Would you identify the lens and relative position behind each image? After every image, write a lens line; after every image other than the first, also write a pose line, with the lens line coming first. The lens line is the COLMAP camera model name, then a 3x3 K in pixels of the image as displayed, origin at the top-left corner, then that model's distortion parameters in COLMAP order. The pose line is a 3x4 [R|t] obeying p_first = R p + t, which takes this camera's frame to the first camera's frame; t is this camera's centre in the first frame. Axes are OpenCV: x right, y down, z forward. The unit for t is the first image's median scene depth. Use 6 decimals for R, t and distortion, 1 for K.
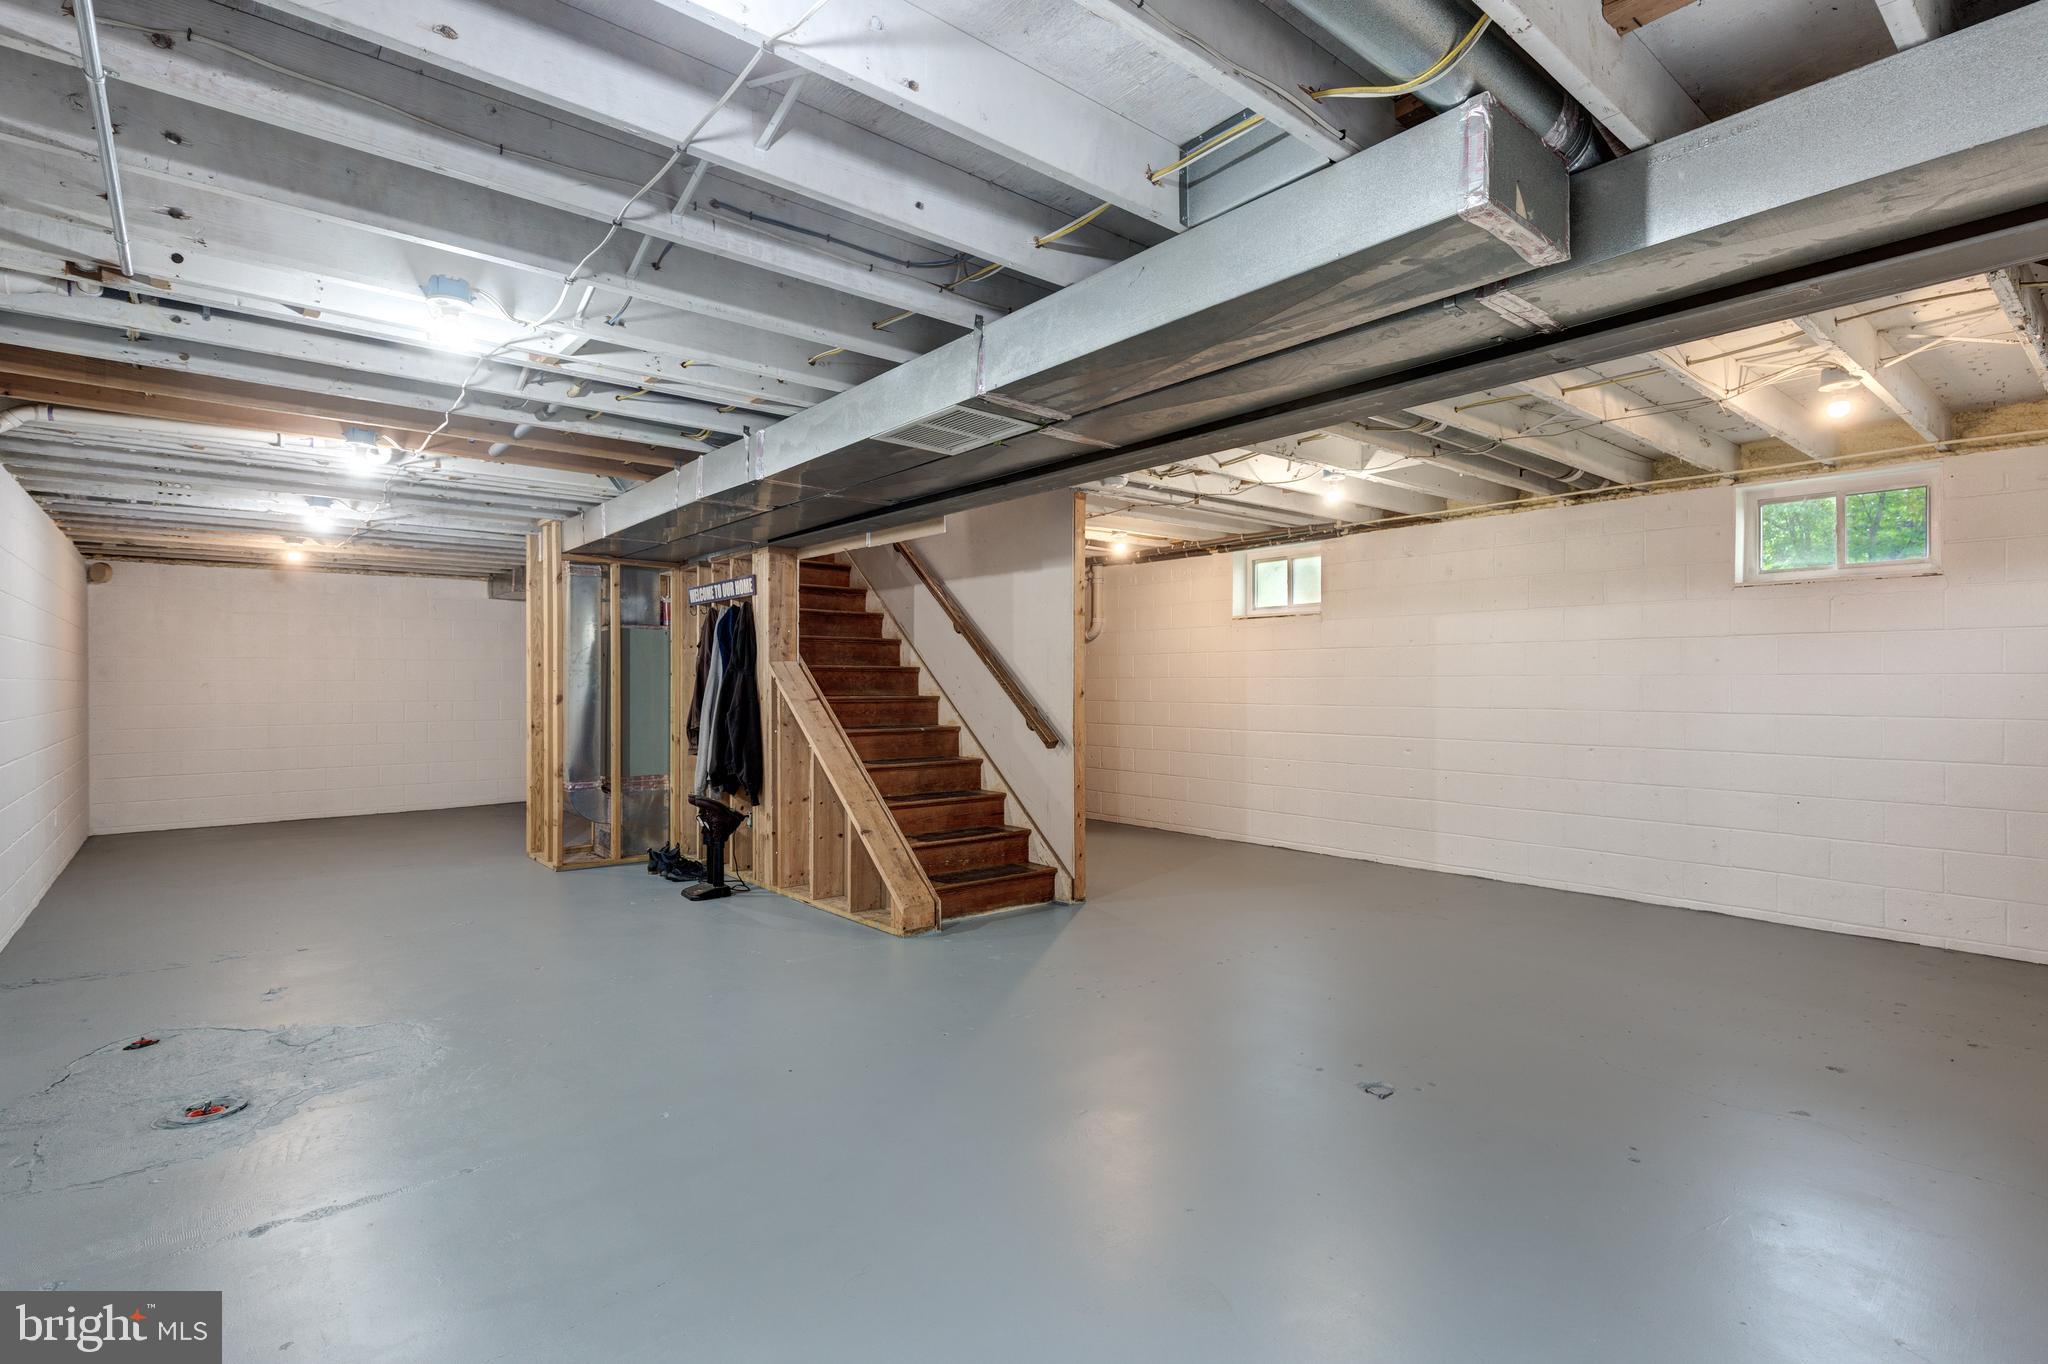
lens RADIAL K [[936.0, 0, 1024.1], [0, 936.0, 679.7], [0, 0, 1]] dist [0.005277, -0.000786]
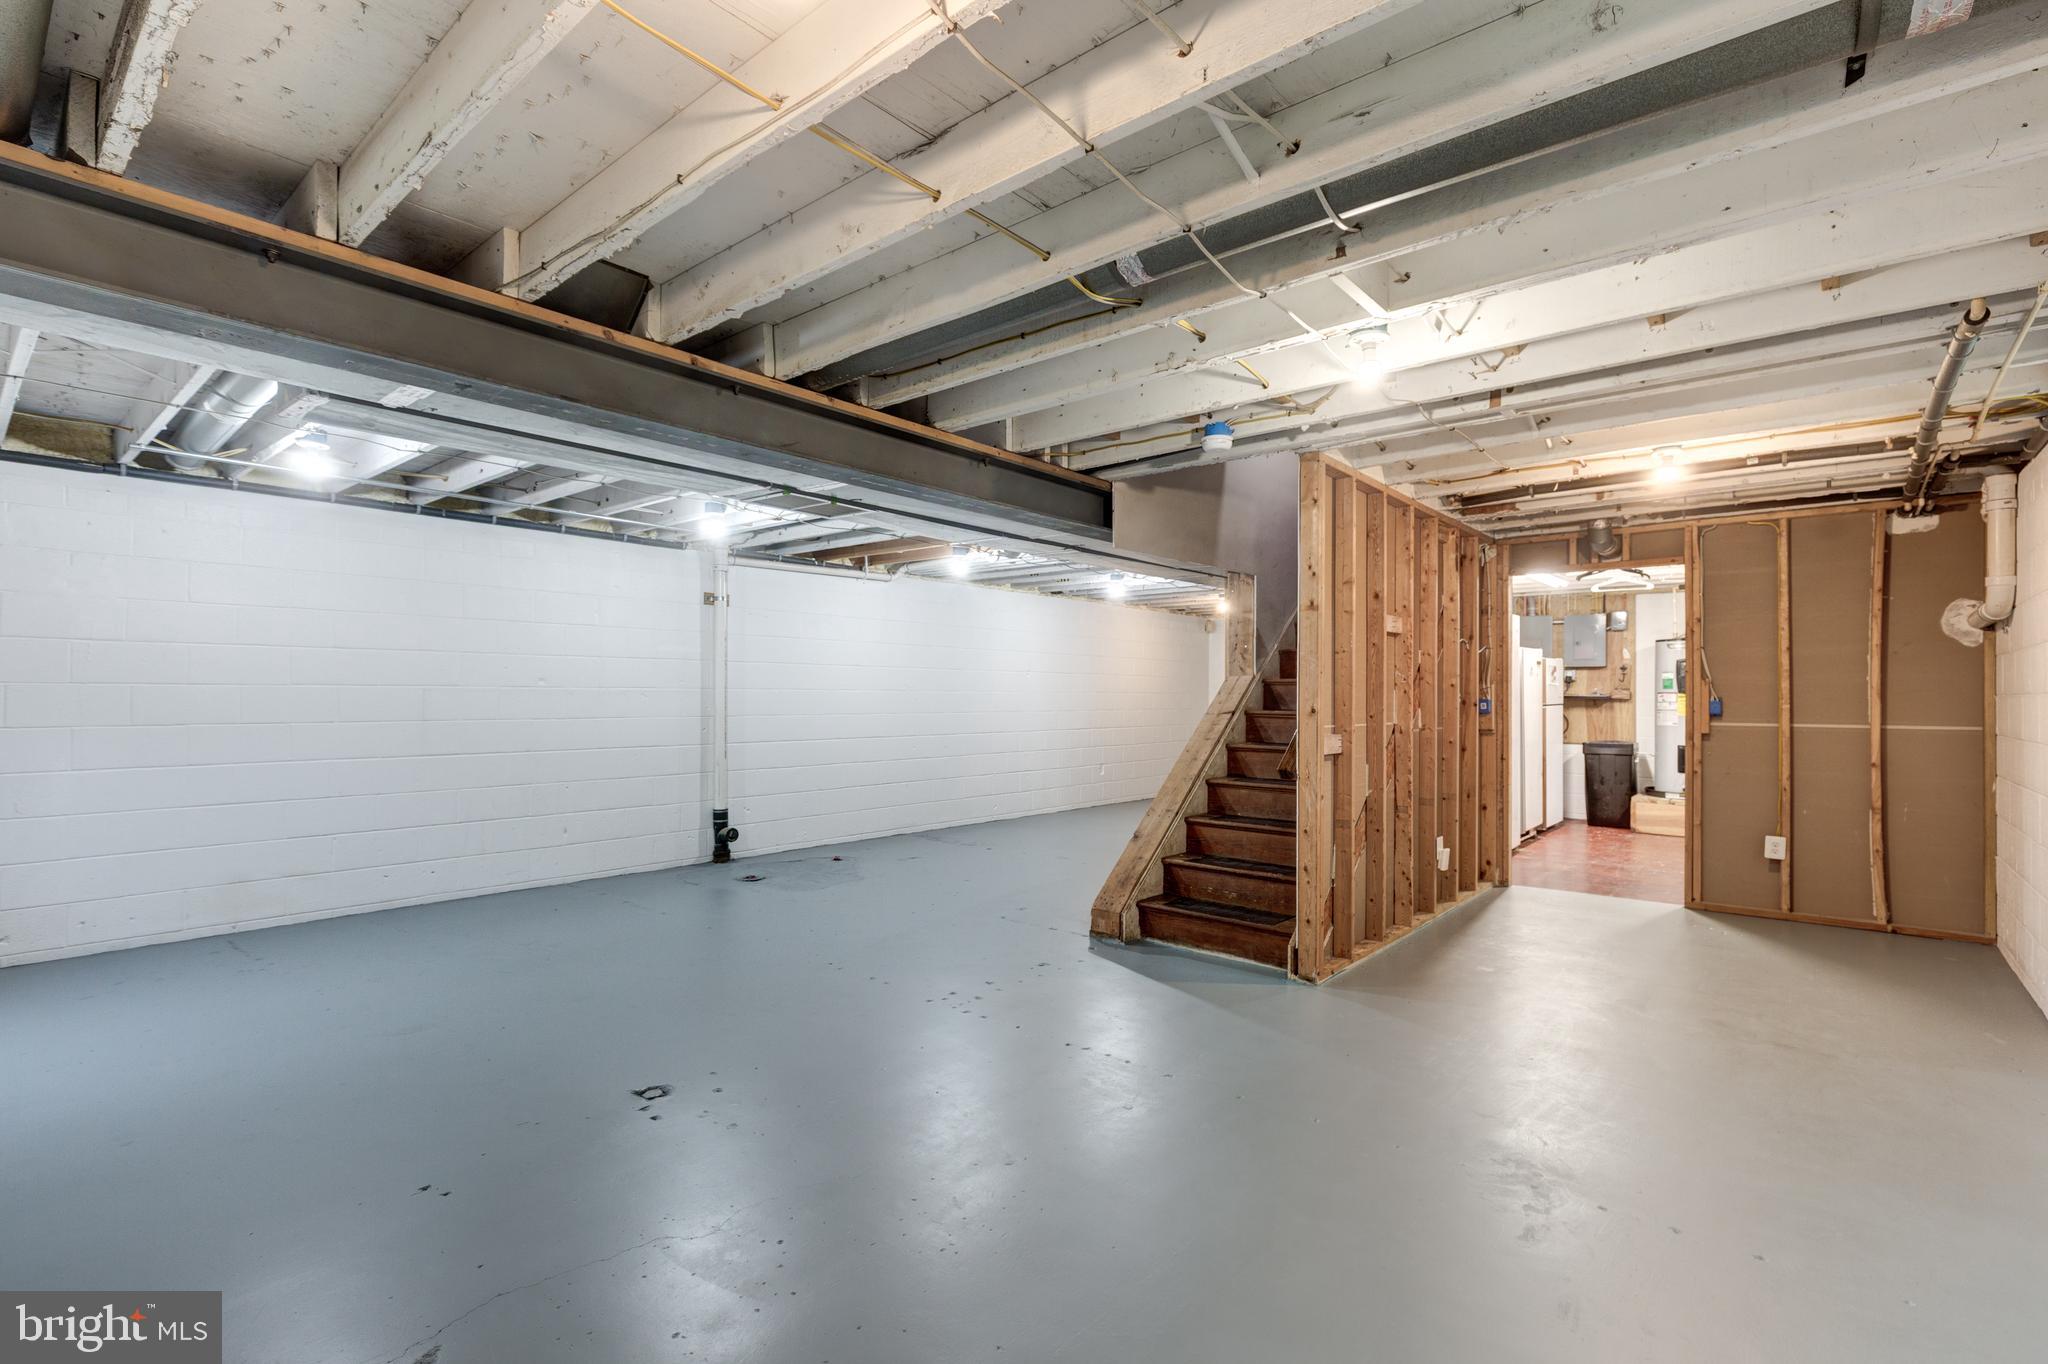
lens RADIAL K [[936.0, 0, 1006.9], [0, 936.0, 685.2], [0, 0, 1]] dist [0.005277, -0.000786]
pose [[0.182949, -0.008154, -0.983089, 0.798199], [-0.004829, 0.999946, -0.009193, 0.001464], [0.983111, 0.006429, 0.182900, 0.631977]]
